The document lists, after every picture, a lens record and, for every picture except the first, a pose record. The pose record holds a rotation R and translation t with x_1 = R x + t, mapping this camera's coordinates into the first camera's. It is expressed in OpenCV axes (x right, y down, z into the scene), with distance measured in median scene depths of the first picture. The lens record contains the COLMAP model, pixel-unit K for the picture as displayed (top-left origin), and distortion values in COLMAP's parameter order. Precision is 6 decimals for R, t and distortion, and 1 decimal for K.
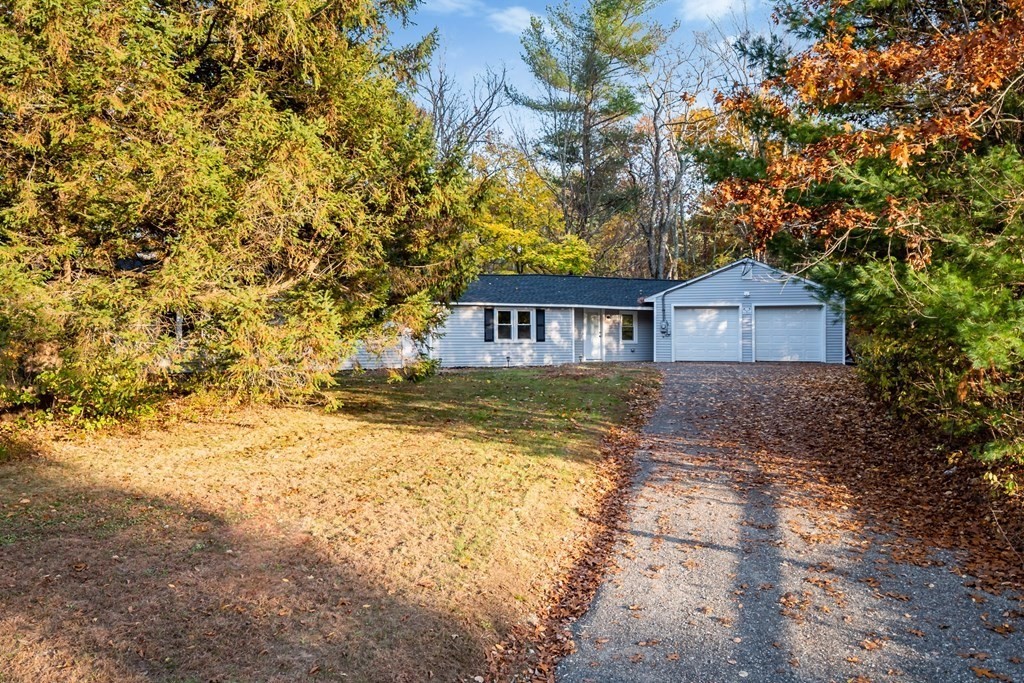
lens RADIAL K [[892.4, 0, 512.5], [0, 892.4, 342.7], [0, 0, 1]] dist [0.005211, 0.001566]
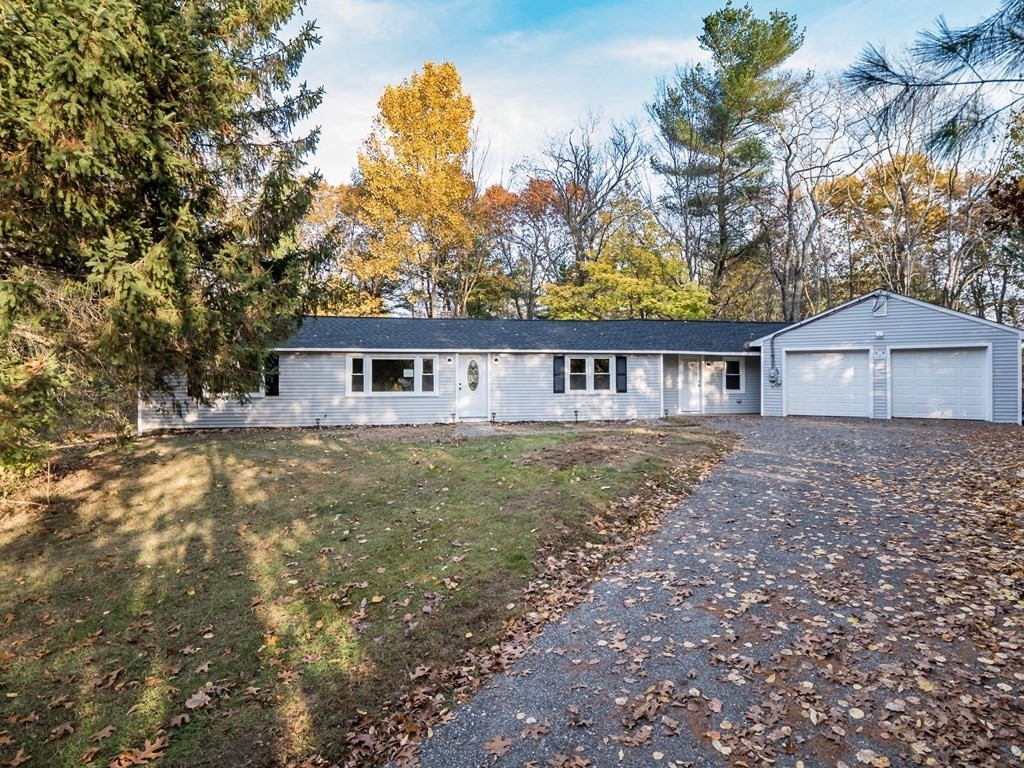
lens RADIAL K [[646.4, 0, 514.9], [0, 646.4, 380.5], [0, 0, 1]] dist [-0.004771, -0.001762]
pose [[0.961379, -0.001300, -0.275226, 0.100934], [0.001082, 0.999999, -0.000946, -0.011840], [0.275227, 0.000611, 0.961379, 0.330857]]
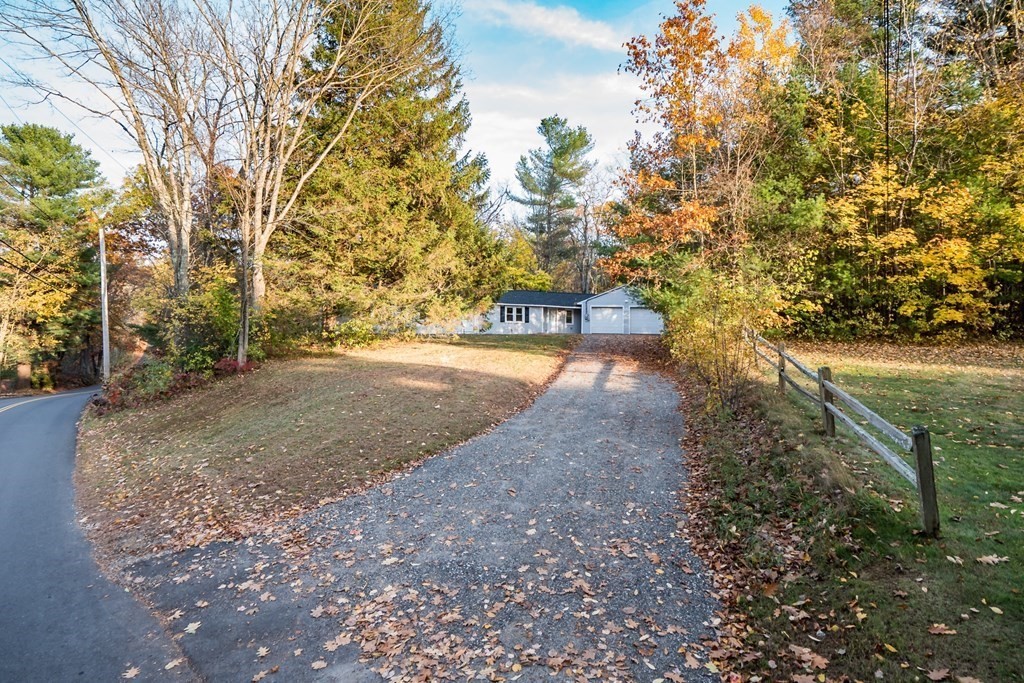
lens RADIAL K [[519.5, 0, 509.5], [0, 519.5, 336.1], [0, 0, 1]] dist [-0.004420, -0.003013]
pose [[0.999850, 0.011986, 0.012489, -0.022252], [-0.012122, 0.999867, 0.010913, 0.016251], [-0.012356, -0.011063, 0.999862, -0.196421]]
